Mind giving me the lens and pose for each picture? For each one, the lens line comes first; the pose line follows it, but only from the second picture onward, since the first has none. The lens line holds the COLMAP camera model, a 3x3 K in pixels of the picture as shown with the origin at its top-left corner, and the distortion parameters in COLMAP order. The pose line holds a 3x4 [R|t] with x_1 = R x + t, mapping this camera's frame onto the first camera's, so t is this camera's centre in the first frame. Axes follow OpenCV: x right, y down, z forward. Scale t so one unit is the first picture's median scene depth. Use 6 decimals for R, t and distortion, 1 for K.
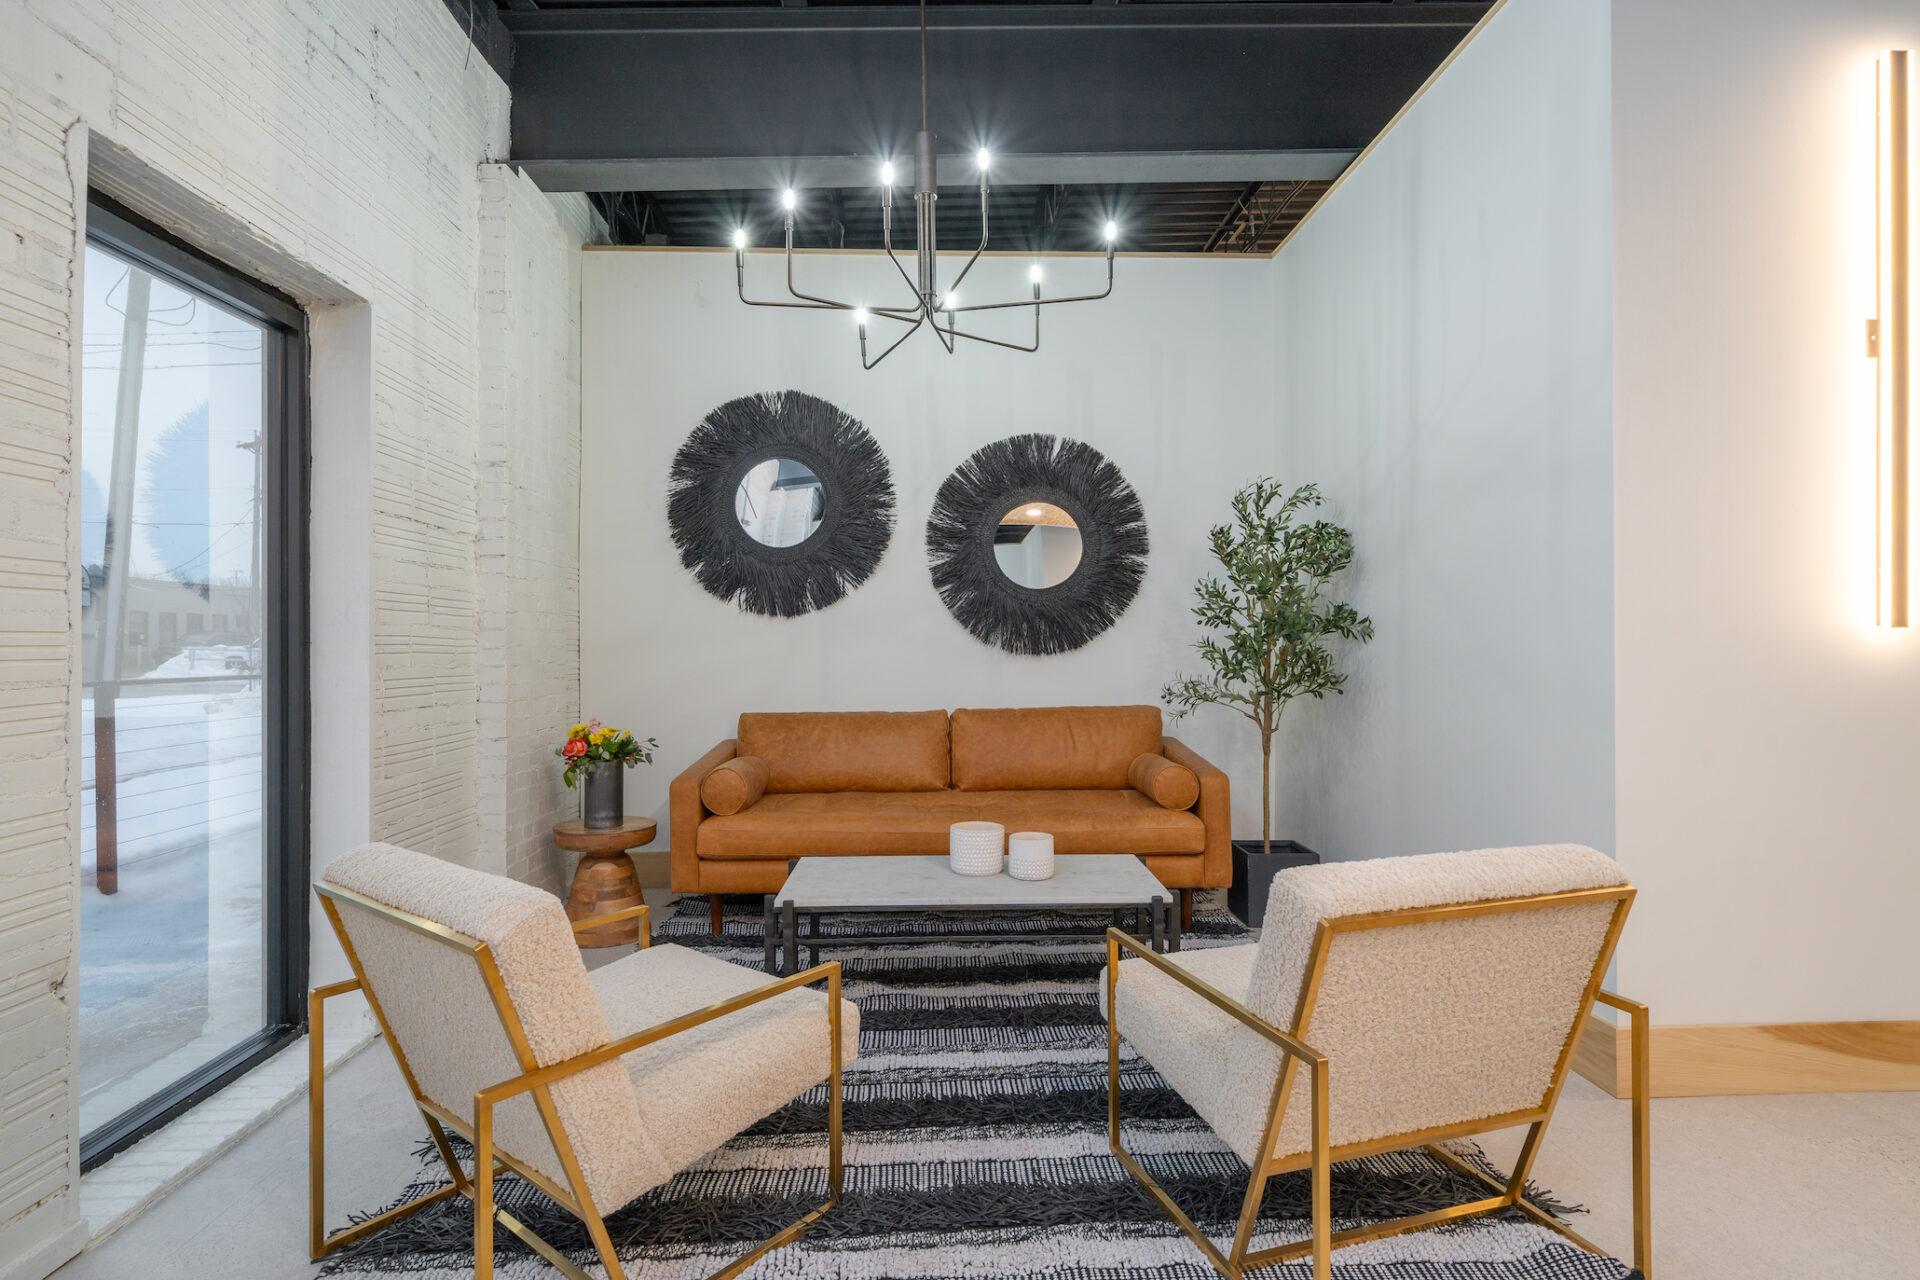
lens RADIAL K [[942.7, 0, 956.4], [0, 942.7, 636.0], [0, 0, 1]] dist [0.000049, 0.000008]
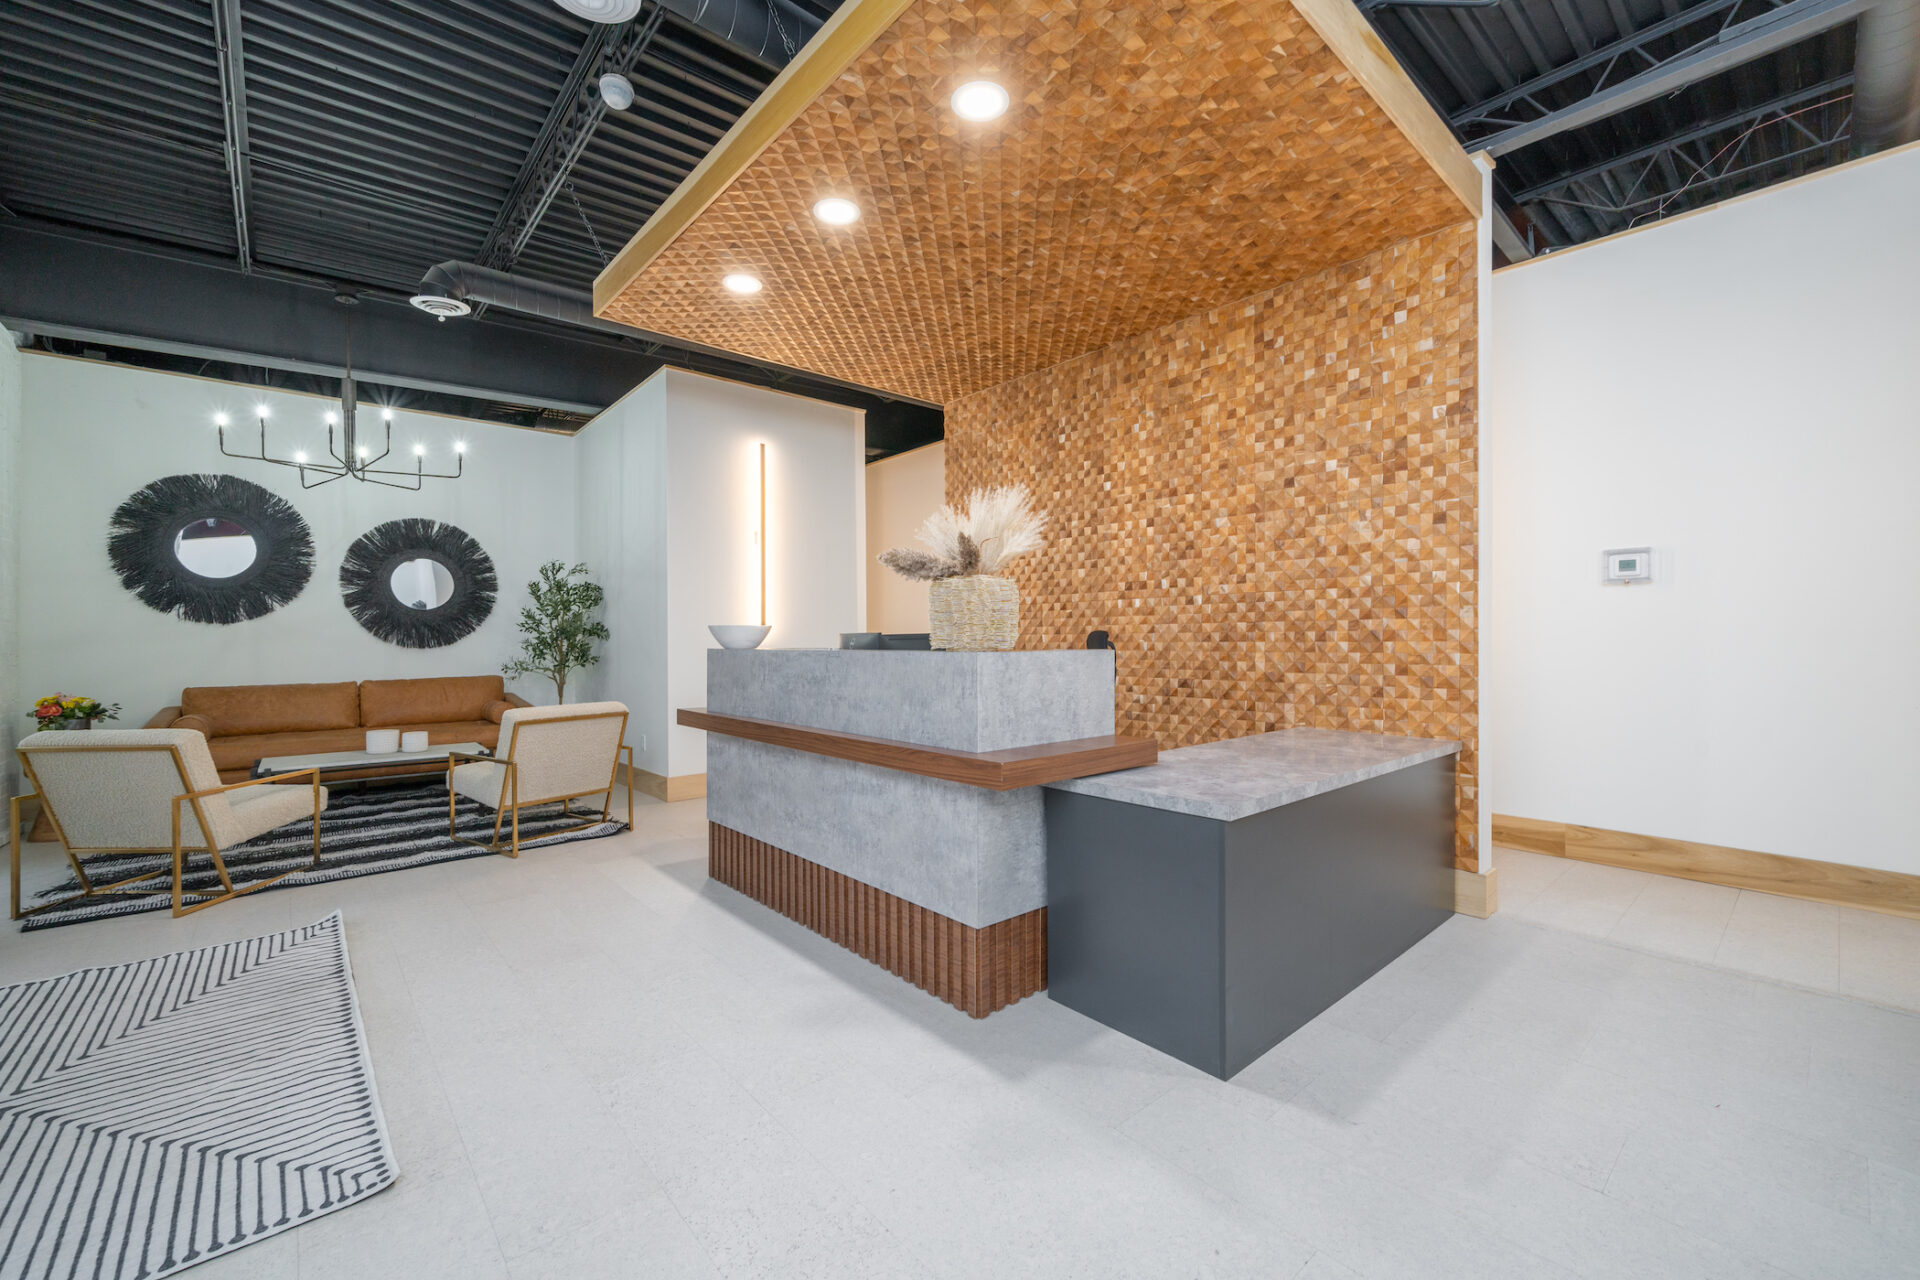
lens RADIAL K [[779.5, 0, 955.6], [0, 779.5, 639.2], [0, 0, 1]] dist [-0.001260, 0.000087]
pose [[0.781079, 0.000740, 0.624432, -0.041113], [-0.001345, 0.999999, 0.000497, 0.001660], [-0.624431, -0.001228, 0.781079, -0.711508]]
